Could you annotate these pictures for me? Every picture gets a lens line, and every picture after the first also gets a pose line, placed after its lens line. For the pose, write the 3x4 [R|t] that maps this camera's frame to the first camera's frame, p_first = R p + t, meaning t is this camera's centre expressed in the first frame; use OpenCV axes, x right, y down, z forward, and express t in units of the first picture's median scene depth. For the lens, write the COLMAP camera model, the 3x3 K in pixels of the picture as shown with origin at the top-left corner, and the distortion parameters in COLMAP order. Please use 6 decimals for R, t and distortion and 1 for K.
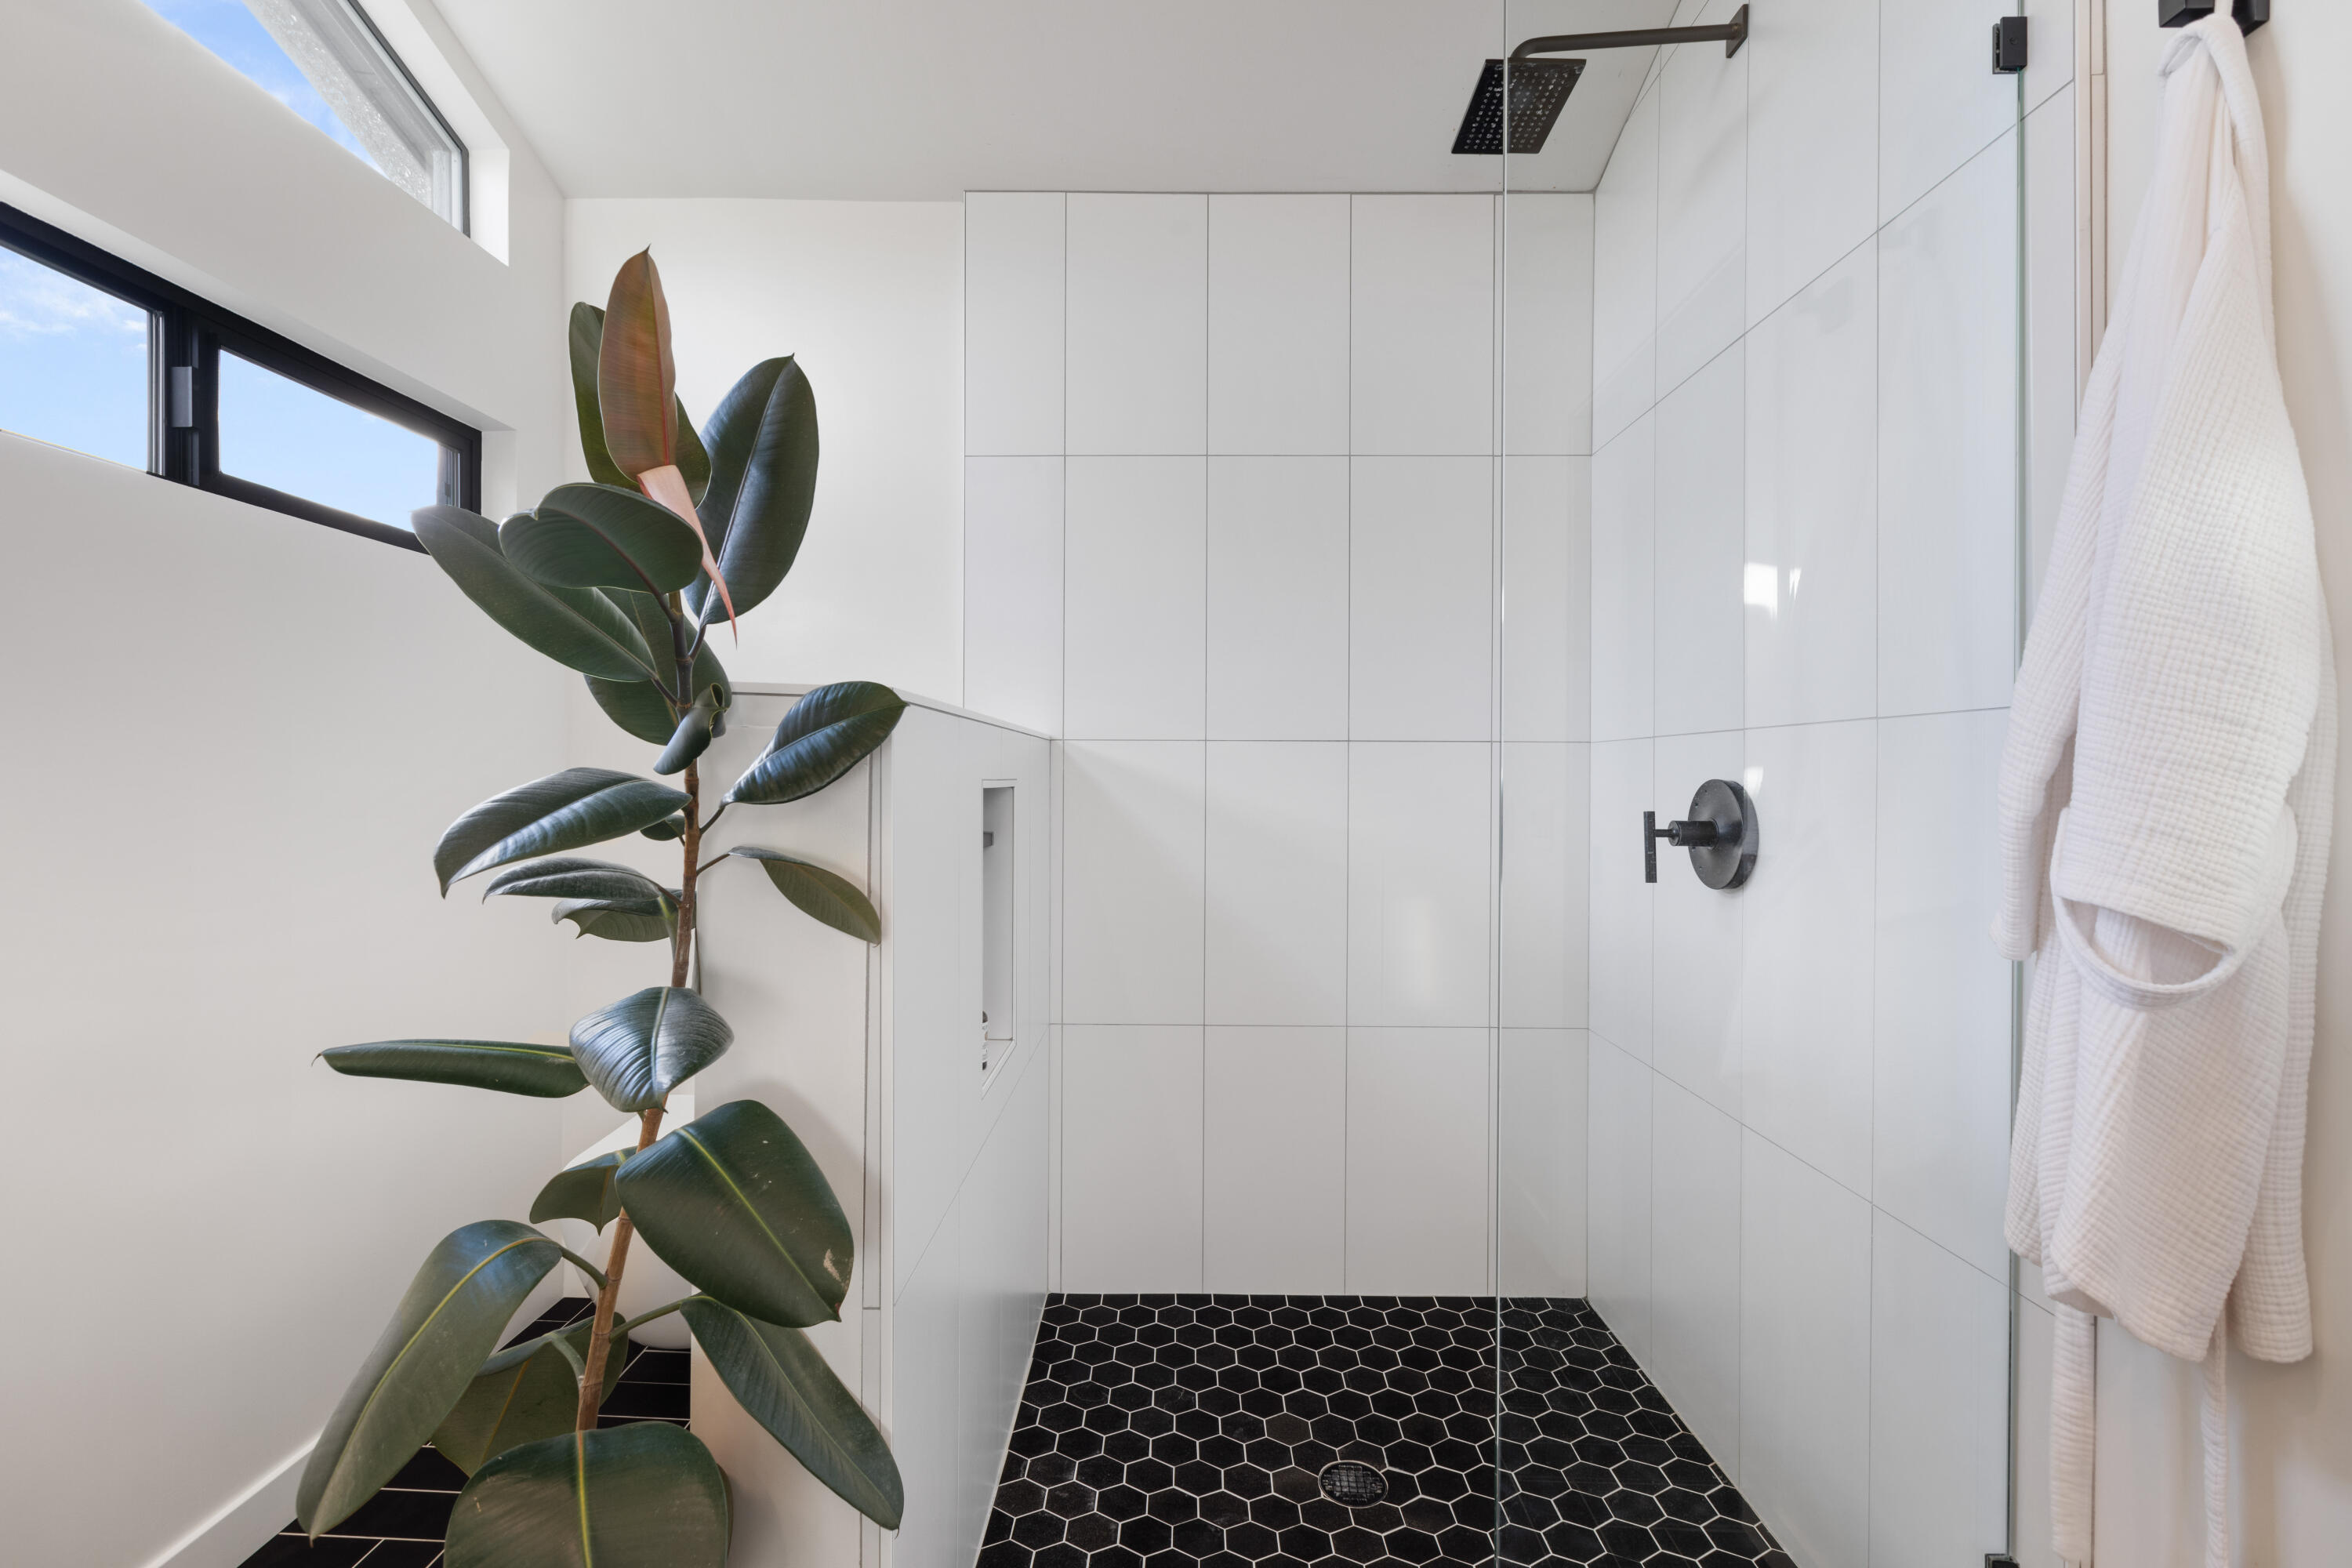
lens RADIAL K [[1052.2, 0, 1172.0], [0, 1052.2, 756.7], [0, 0, 1]] dist [0.036539, 0.000079]
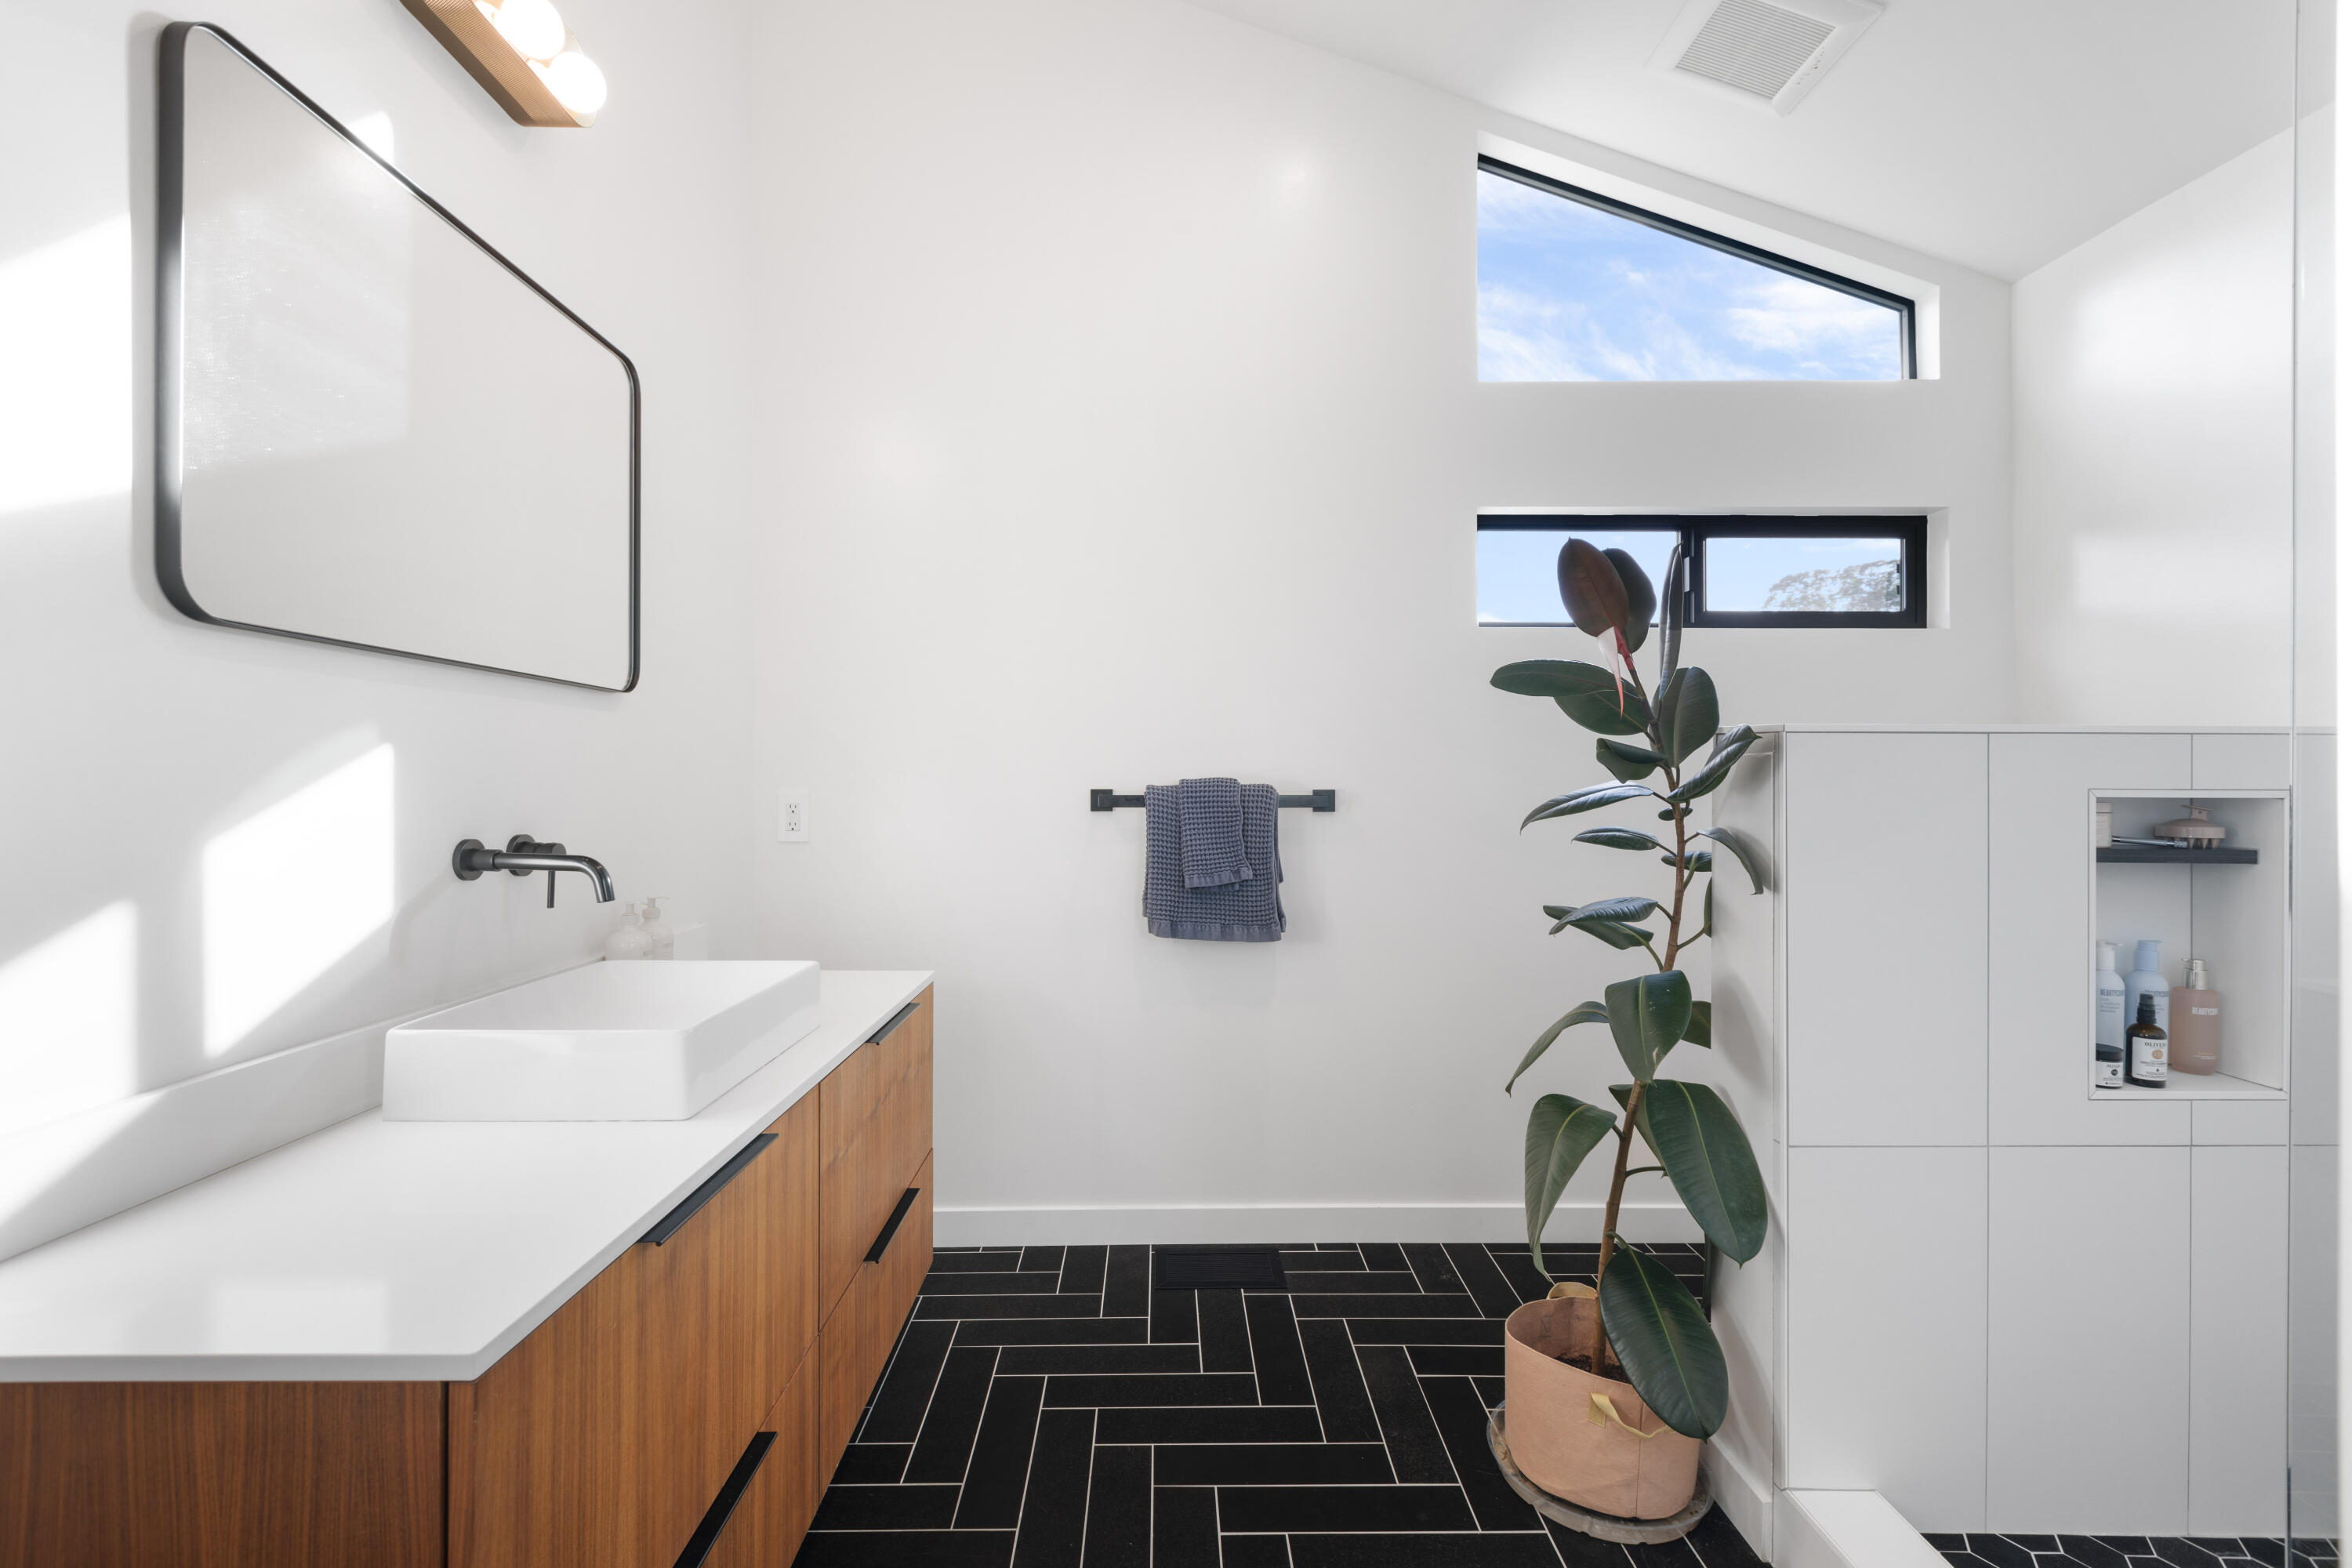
lens RADIAL K [[1032.9, 0, 1176.0], [0, 1032.9, 784.0], [0, 0, 1]] dist [0.001843, 0.000025]
pose [[0.028229, -0.005795, -0.999585, 0.644624], [0.014195, 0.999885, -0.005396, 0.009185], [0.999501, -0.014037, 0.028308, 0.089810]]
